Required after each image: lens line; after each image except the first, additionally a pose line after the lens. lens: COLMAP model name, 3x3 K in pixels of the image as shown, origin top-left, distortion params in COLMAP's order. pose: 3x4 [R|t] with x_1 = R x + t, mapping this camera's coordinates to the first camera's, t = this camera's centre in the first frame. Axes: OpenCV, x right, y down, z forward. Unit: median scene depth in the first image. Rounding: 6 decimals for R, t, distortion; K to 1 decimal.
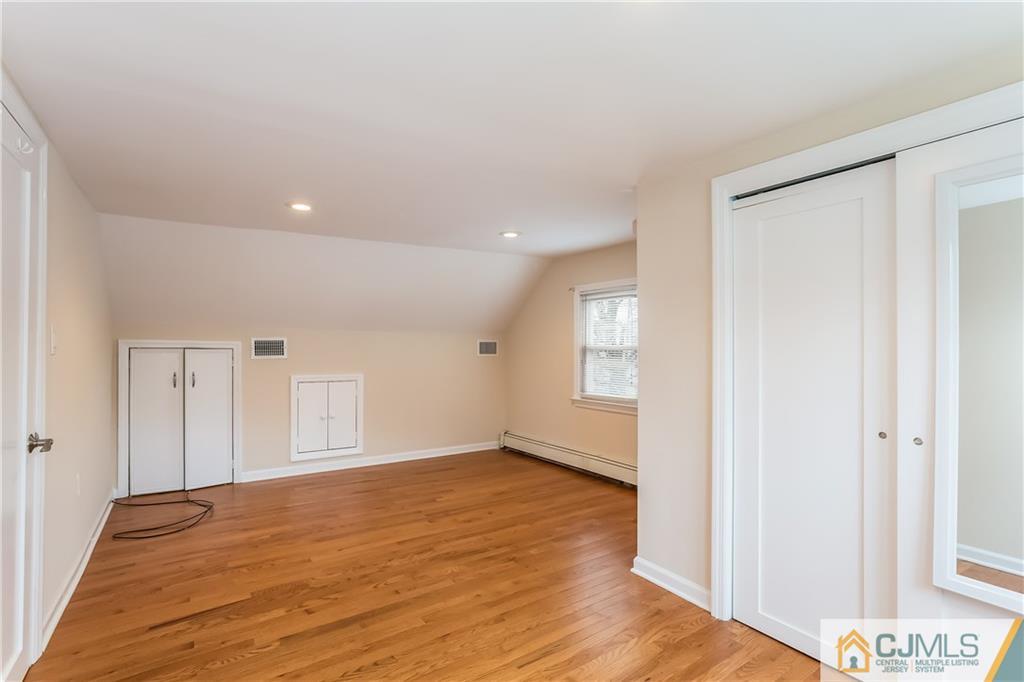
lens RADIAL K [[478.1, 0, 495.8], [0, 478.1, 335.2], [0, 0, 1]] dist [-0.054066, 0.027126]
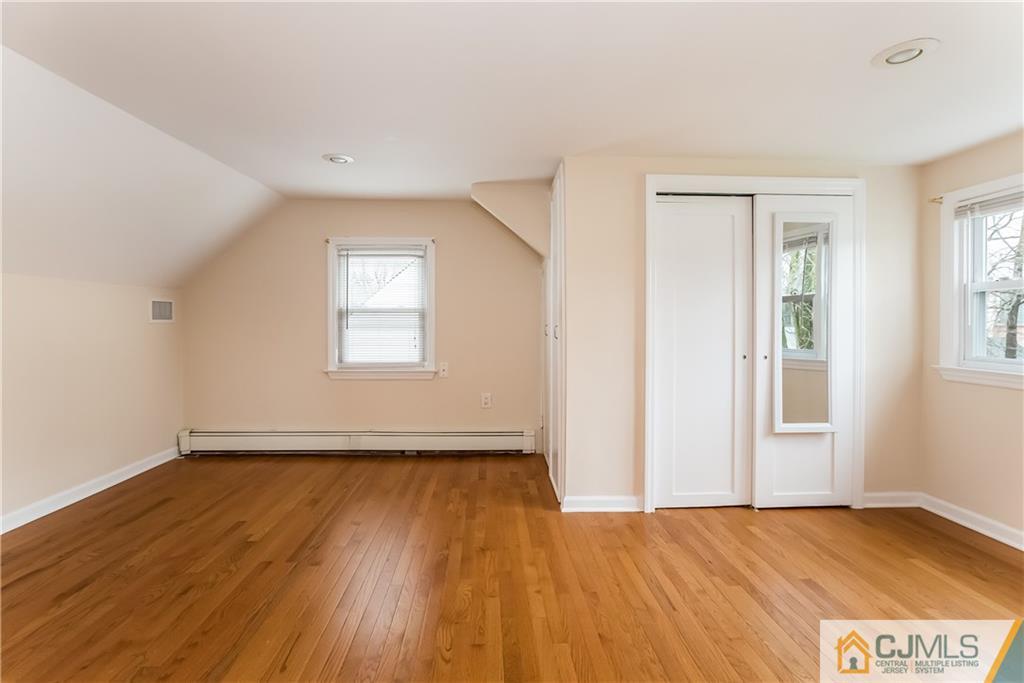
lens RADIAL K [[471.2, 0, 505.8], [0, 471.2, 326.7], [0, 0, 1]] dist [-0.052674, 0.024509]
pose [[0.511606, -0.009614, 0.859166, -0.536269], [-0.022701, 0.999437, 0.024701, 0.038346], [-0.858920, -0.032141, 0.511100, 0.437579]]
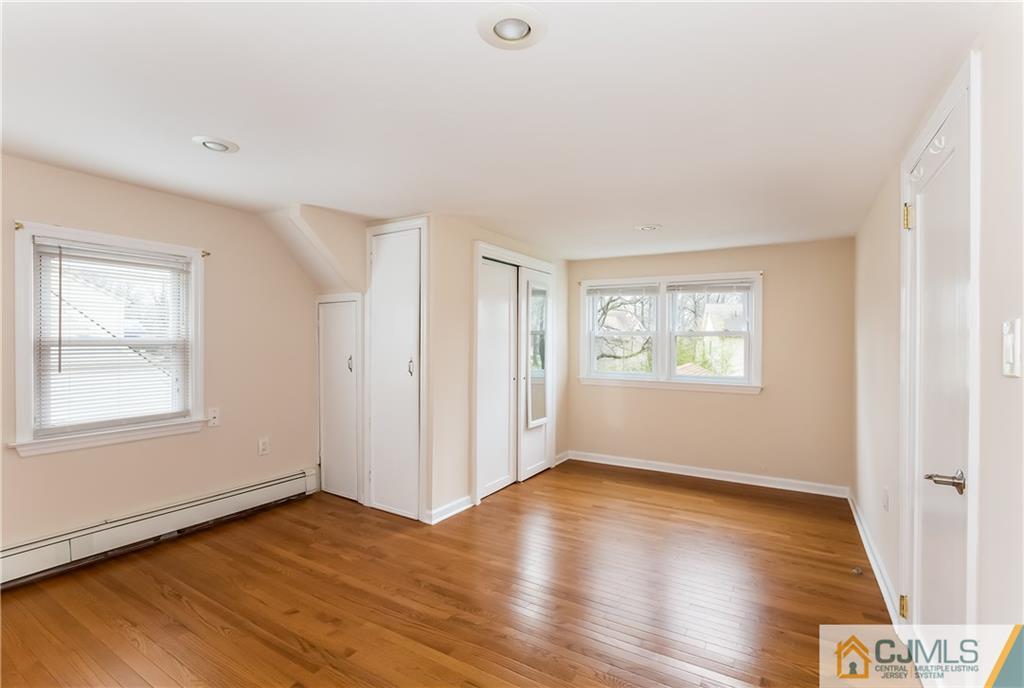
lens RADIAL K [[477.6, 0, 512.0], [0, 477.6, 344.0], [0, 0, 1]] dist [-0.022933, 0.000832]
pose [[-0.438100, -0.014347, 0.898812, -0.705753], [-0.032565, 0.999470, 0.000081, 0.014110], [-0.898336, -0.029235, -0.438334, 1.049464]]
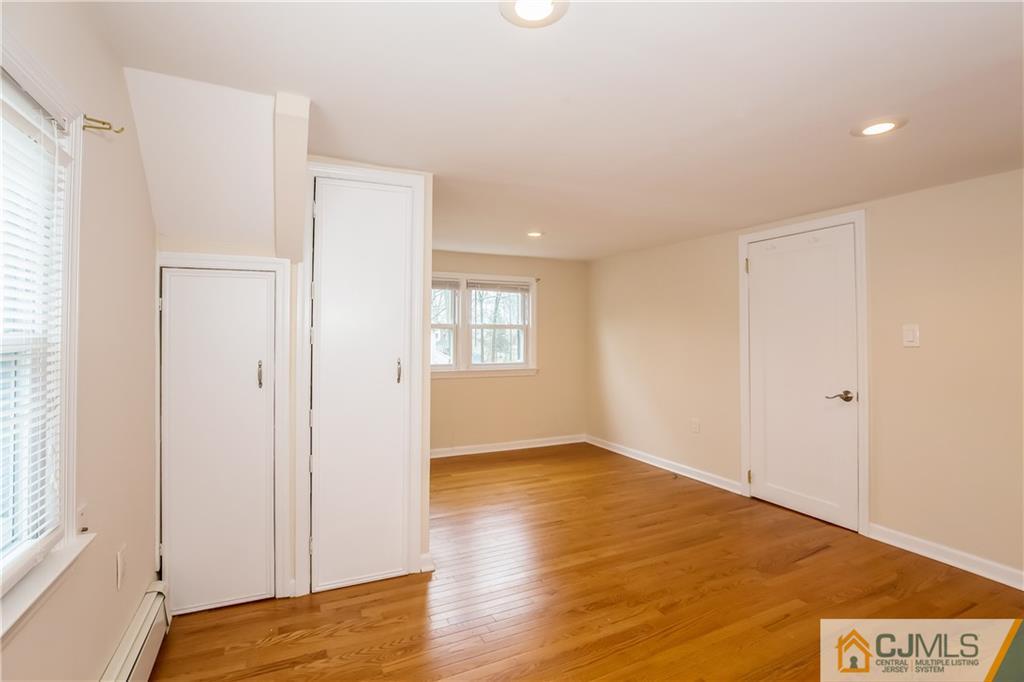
lens RADIAL K [[471.2, 0, 505.8], [0, 471.2, 326.2], [0, 0, 1]] dist [-0.052674, 0.024509]
pose [[-0.990218, -0.002521, 0.139508, 0.007304], [-0.008271, 0.999139, -0.040650, 0.028364], [-0.139286, -0.041406, -0.989386, 1.486919]]
